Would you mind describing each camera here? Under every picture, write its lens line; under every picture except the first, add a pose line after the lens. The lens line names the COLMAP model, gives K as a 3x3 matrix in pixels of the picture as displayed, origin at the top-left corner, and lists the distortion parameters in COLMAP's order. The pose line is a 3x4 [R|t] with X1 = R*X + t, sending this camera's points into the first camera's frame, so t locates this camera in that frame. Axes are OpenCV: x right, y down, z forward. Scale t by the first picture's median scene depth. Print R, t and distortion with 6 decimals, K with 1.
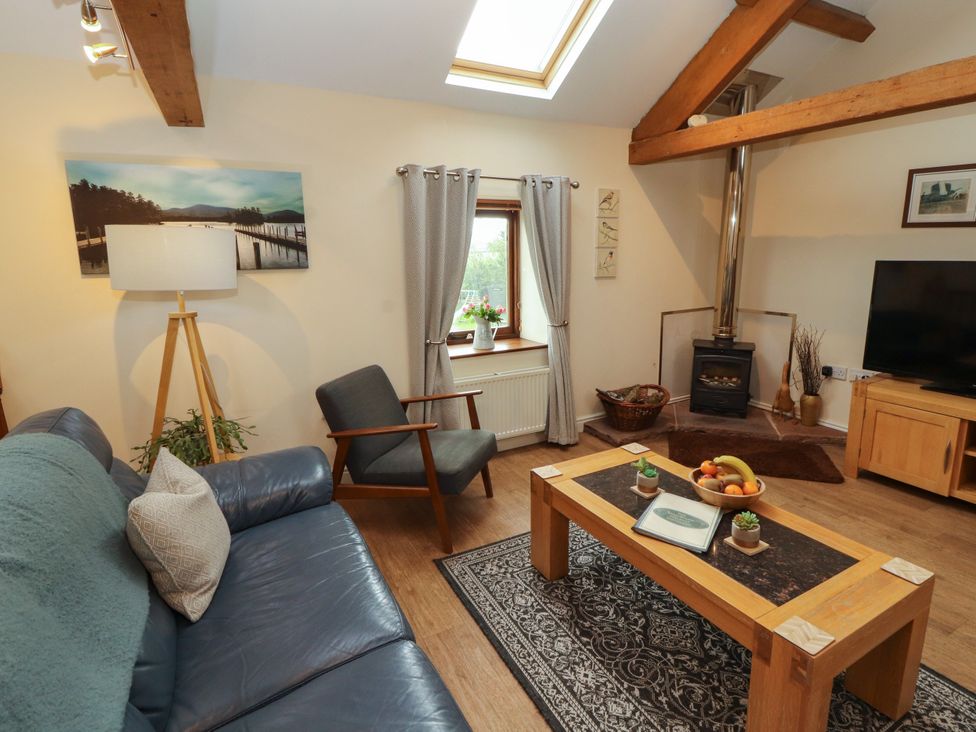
lens RADIAL K [[506.6, 0, 491.4], [0, 506.6, 349.7], [0, 0, 1]] dist [0.005882, -0.016706]
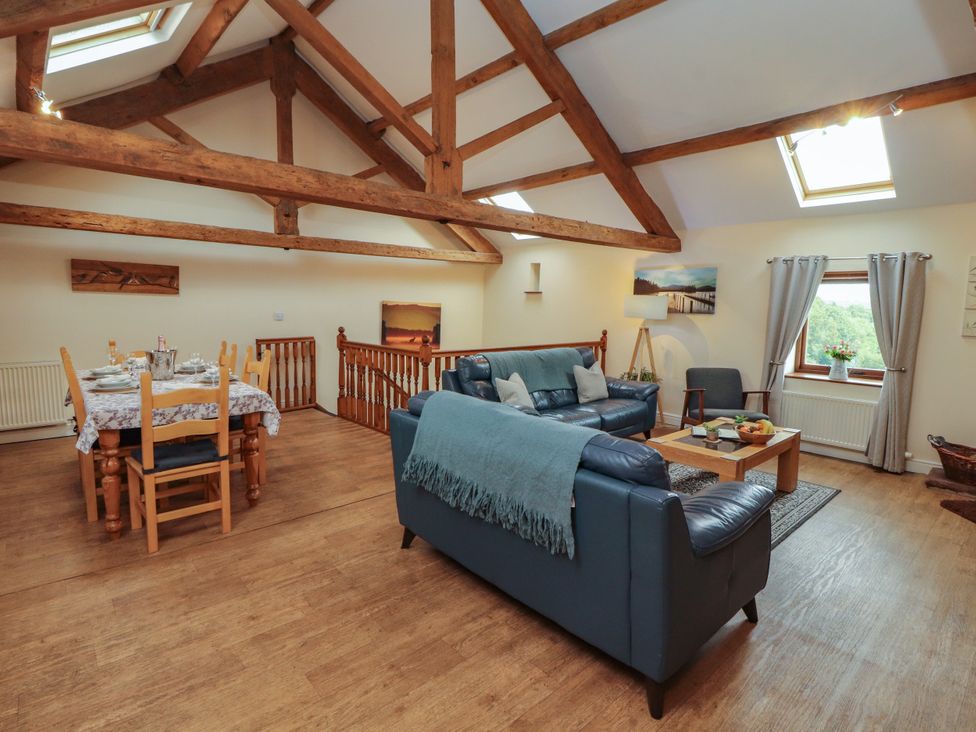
lens RADIAL K [[506.6, 0, 491.4], [0, 506.6, 349.7], [0, 0, 1]] dist [0.005882, -0.016706]
pose [[0.247160, 0.105905, -0.963170, 1.205065], [-0.201863, 0.977828, 0.055716, 0.037169], [0.947715, 0.180657, 0.263058, -0.286772]]
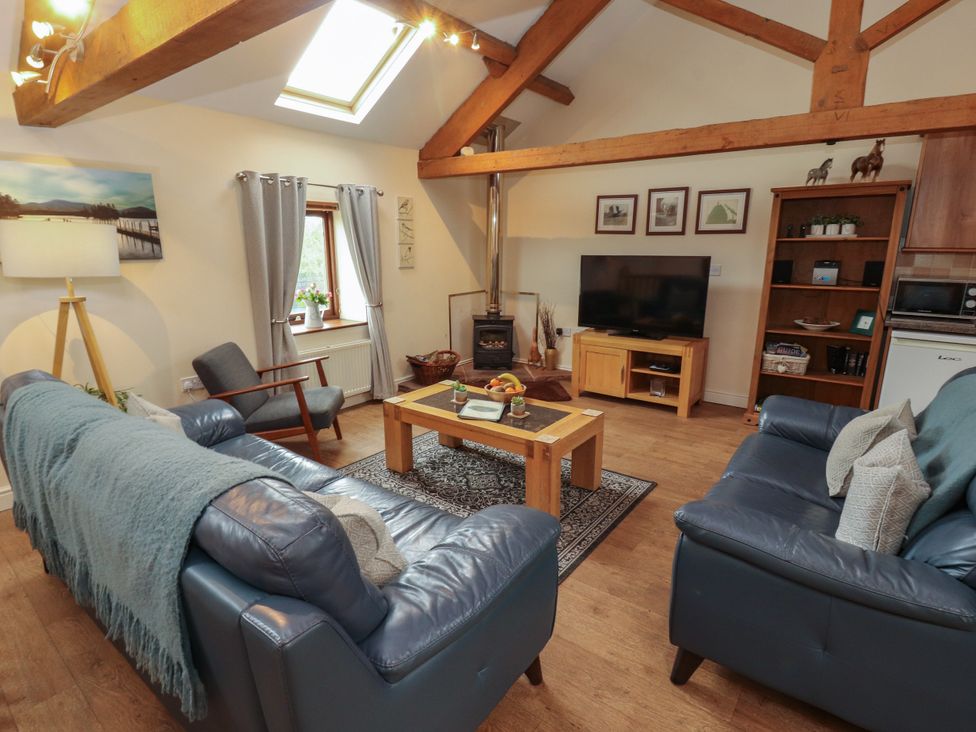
lens RADIAL K [[512.7, 0, 483.0], [0, 512.7, 369.5], [0, 0, 1]] dist [0.005360, -0.013216]
pose [[0.910164, -0.084139, 0.405614, -0.173812], [0.064779, 0.996018, 0.061251, 0.055368], [-0.409153, -0.029473, 0.911990, -0.310403]]
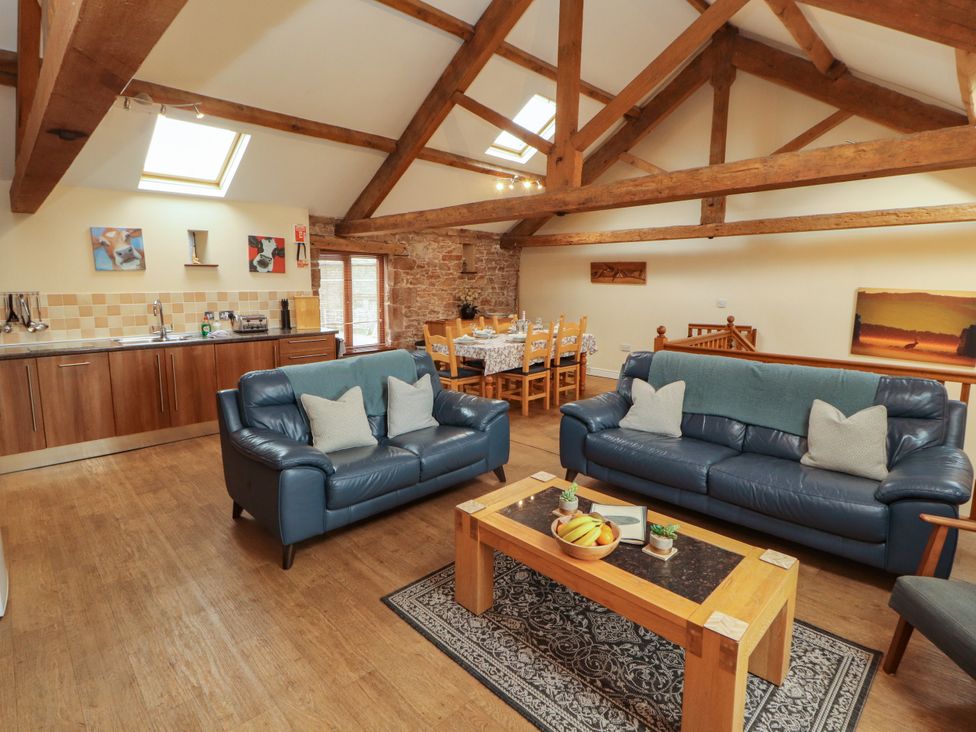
lens RADIAL K [[503.4, 0, 493.3], [0, 503.4, 349.9], [0, 0, 1]] dist [0.003189, -0.016468]
pose [[-0.956565, 0.053027, -0.286657, 0.542556], [-0.041305, 0.948743, 0.313337, -0.230471], [0.288580, 0.311567, -0.905344, 1.043053]]
